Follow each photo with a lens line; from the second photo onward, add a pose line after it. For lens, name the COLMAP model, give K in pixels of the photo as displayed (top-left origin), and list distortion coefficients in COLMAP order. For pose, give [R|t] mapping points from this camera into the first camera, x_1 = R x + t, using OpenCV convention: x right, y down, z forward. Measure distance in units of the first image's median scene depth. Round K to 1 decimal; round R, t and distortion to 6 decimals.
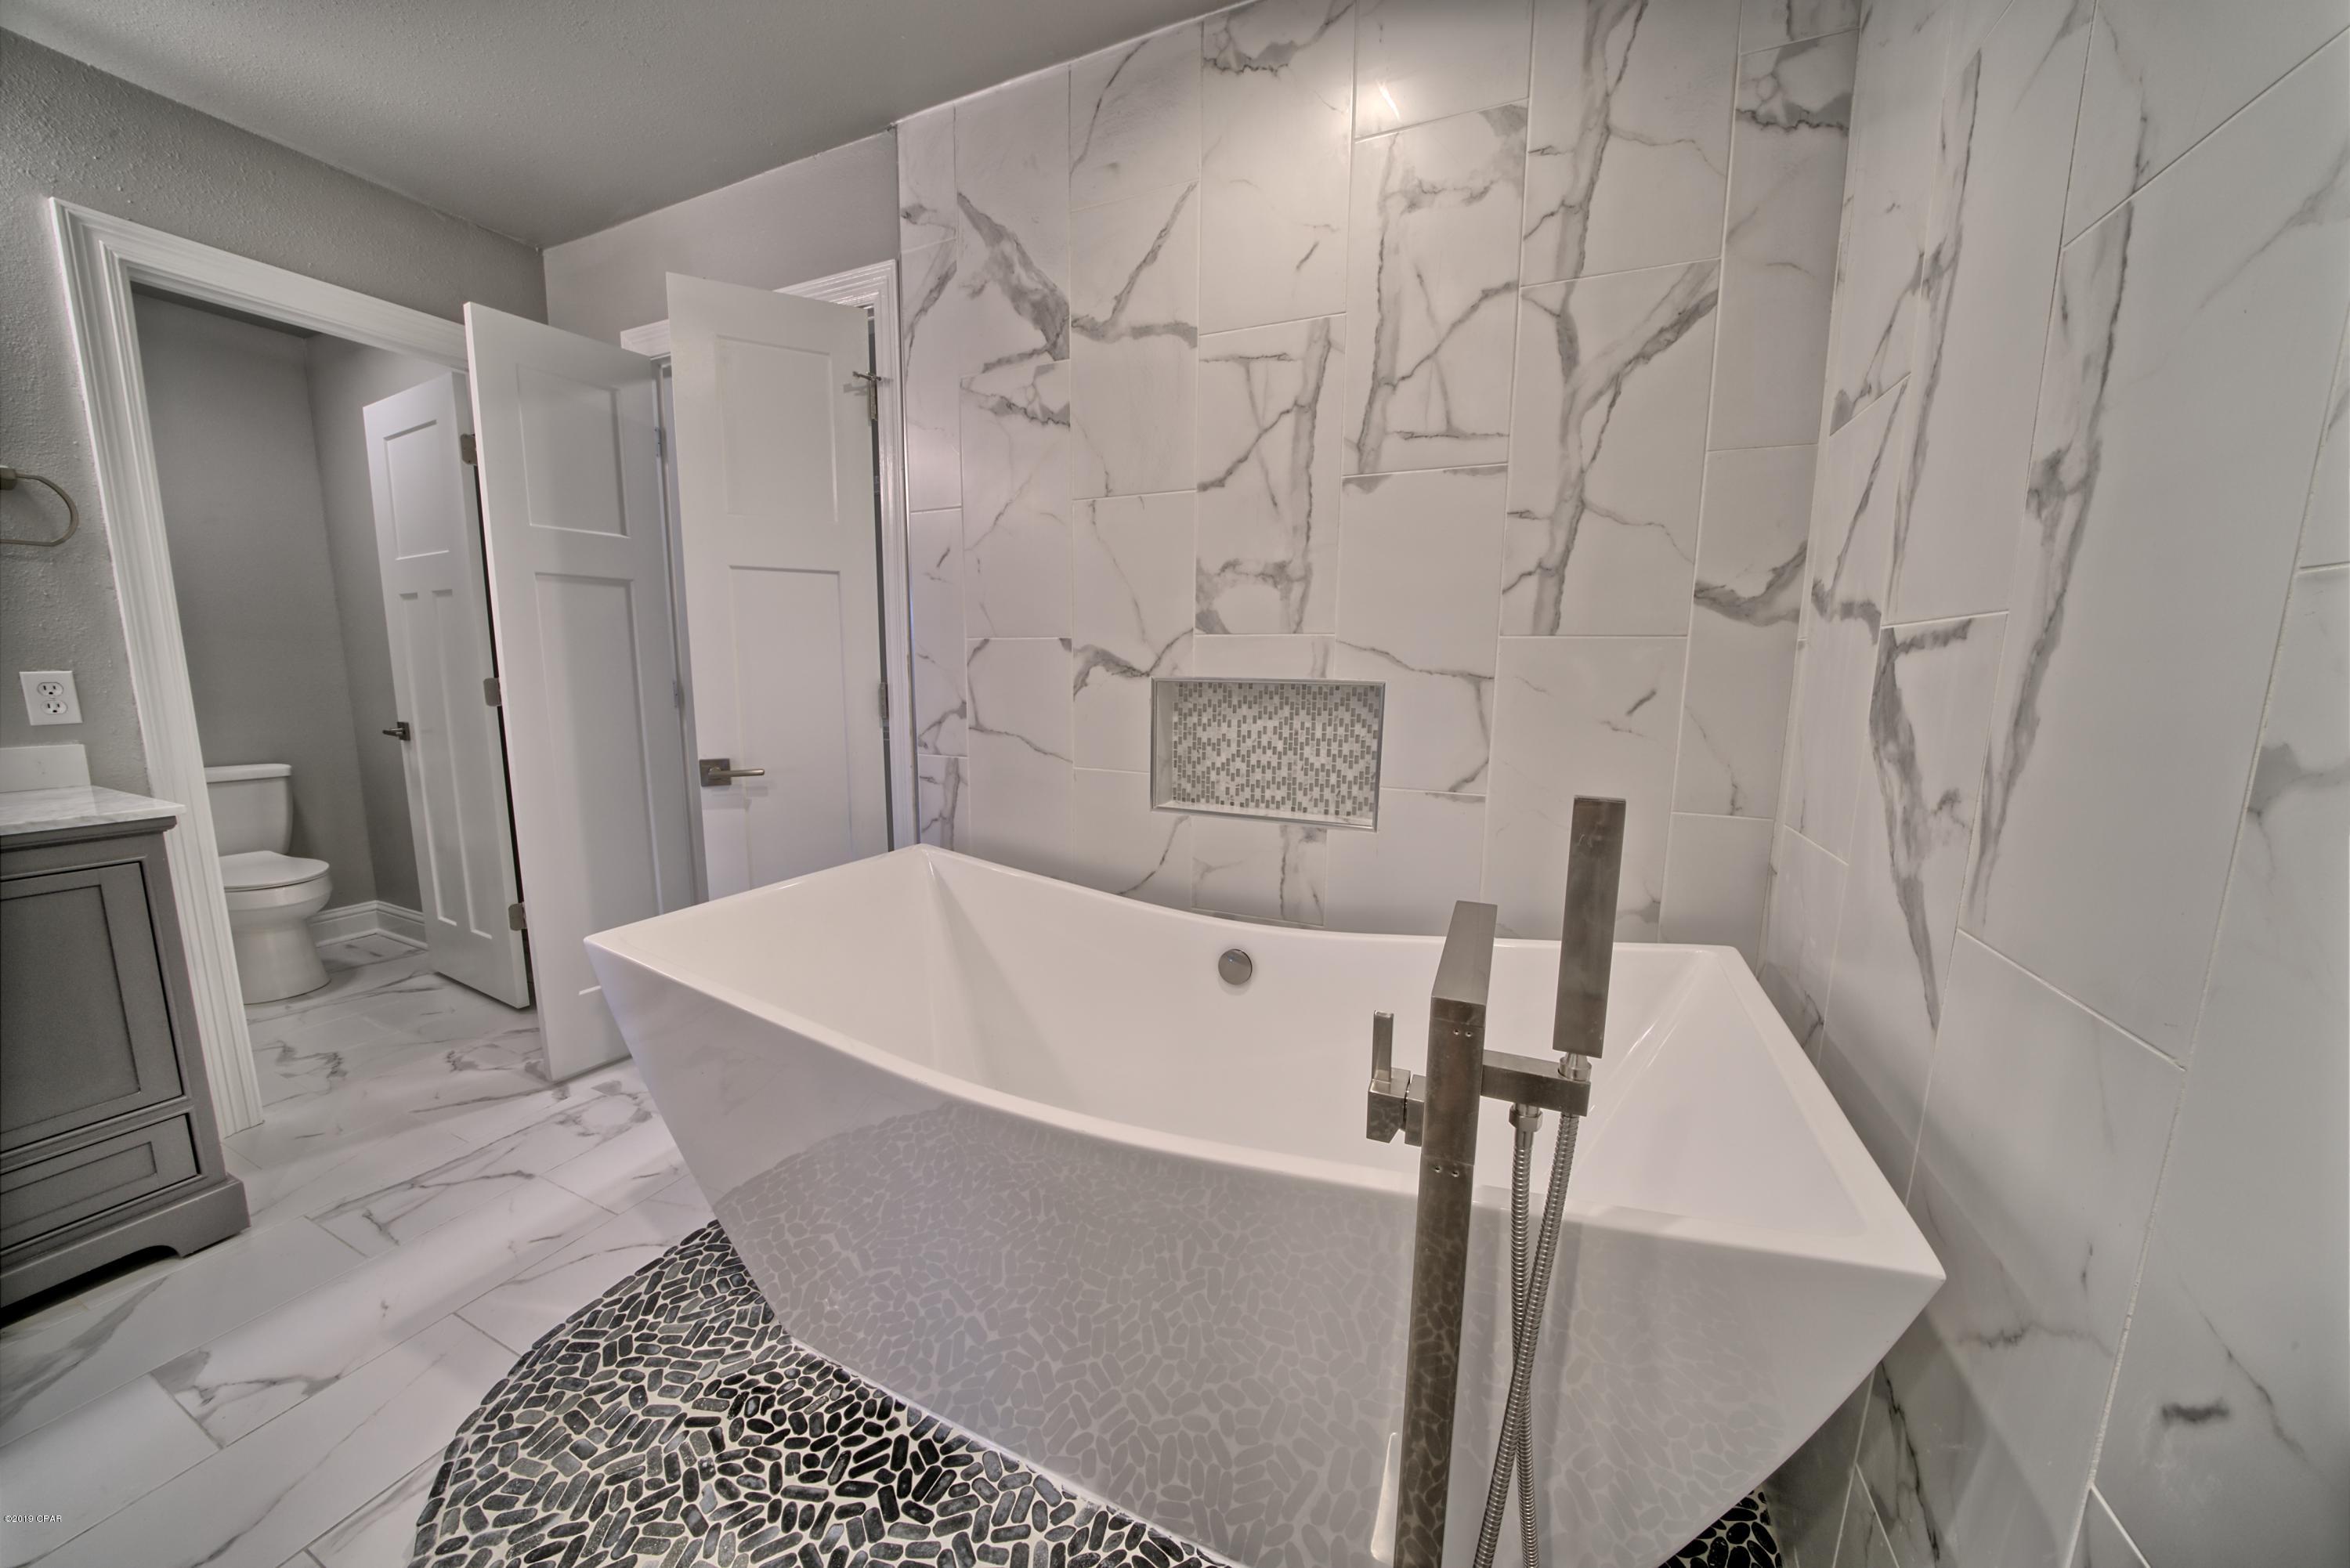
lens RADIAL K [[813.4, 0, 1168.7], [0, 813.4, 784.4], [0, 0, 1]] dist [-0.027894, 0.003513]
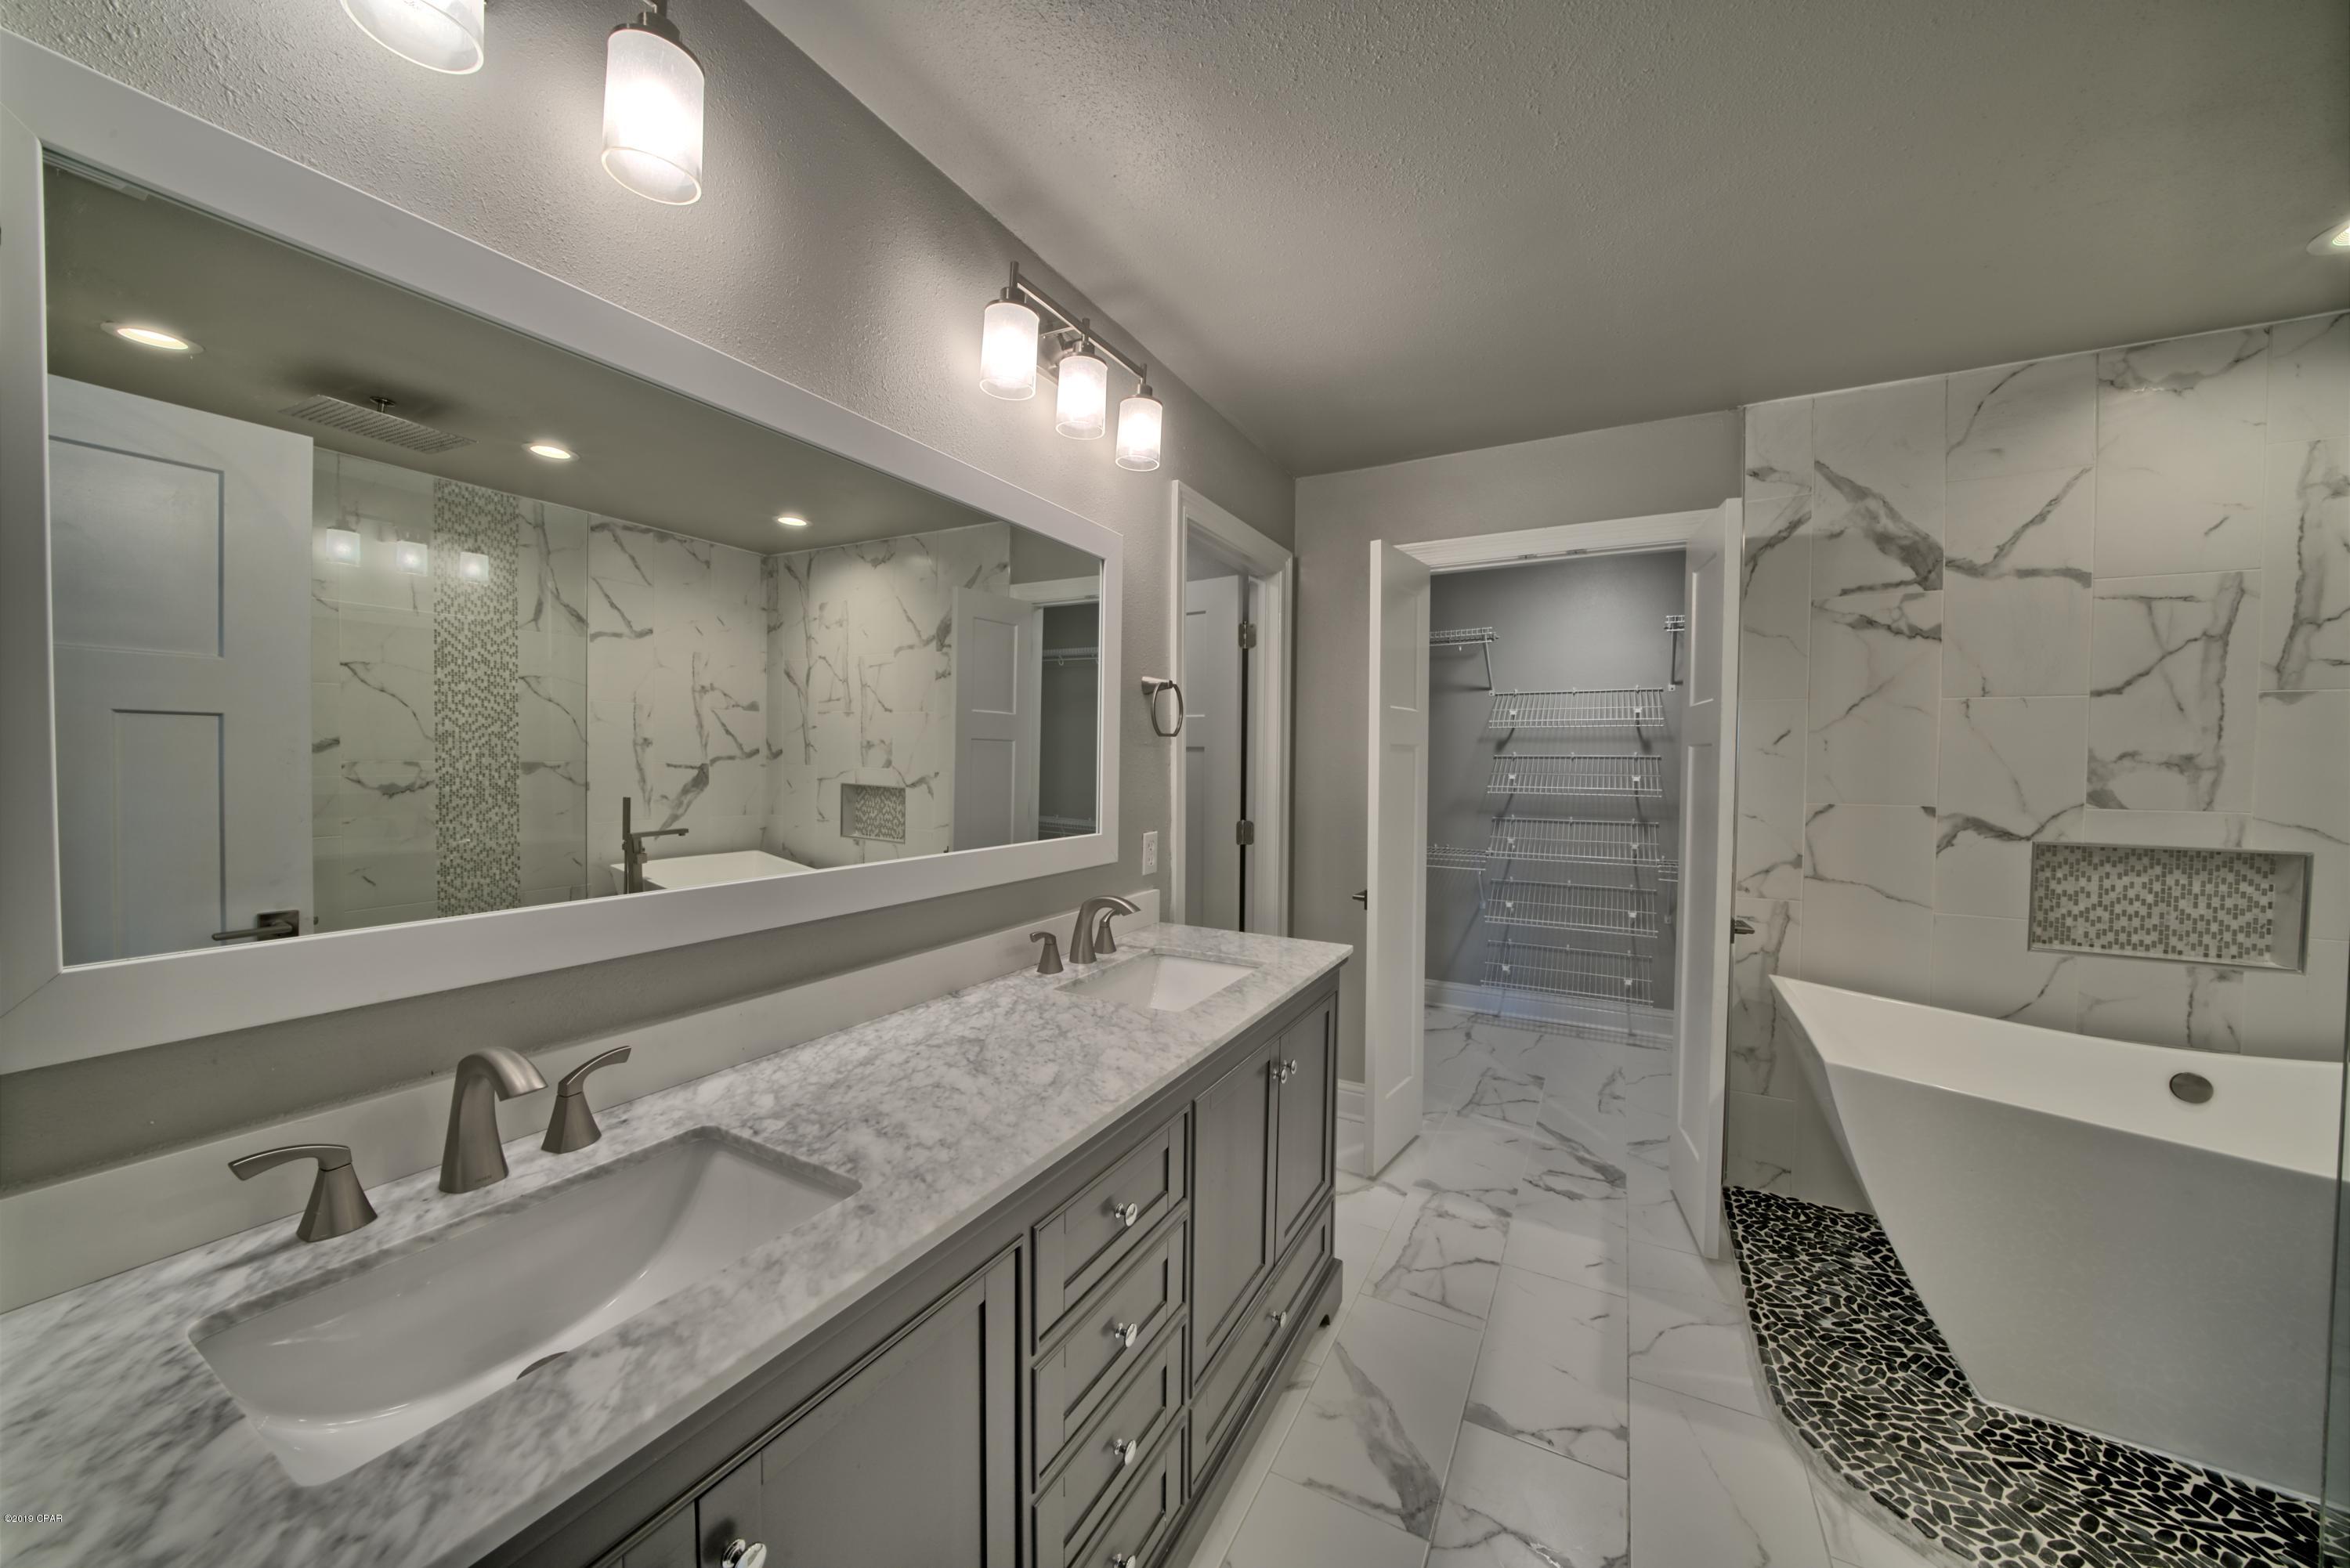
lens RADIAL K [[813.4, 0, 1168.7], [0, 813.4, 784.4], [0, 0, 1]] dist [-0.027894, 0.003513]
pose [[0.996540, 0.001320, -0.083106, -1.240814], [-0.011288, 0.992760, -0.119581, -0.060945], [0.082346, 0.120106, 0.989340, -0.300810]]
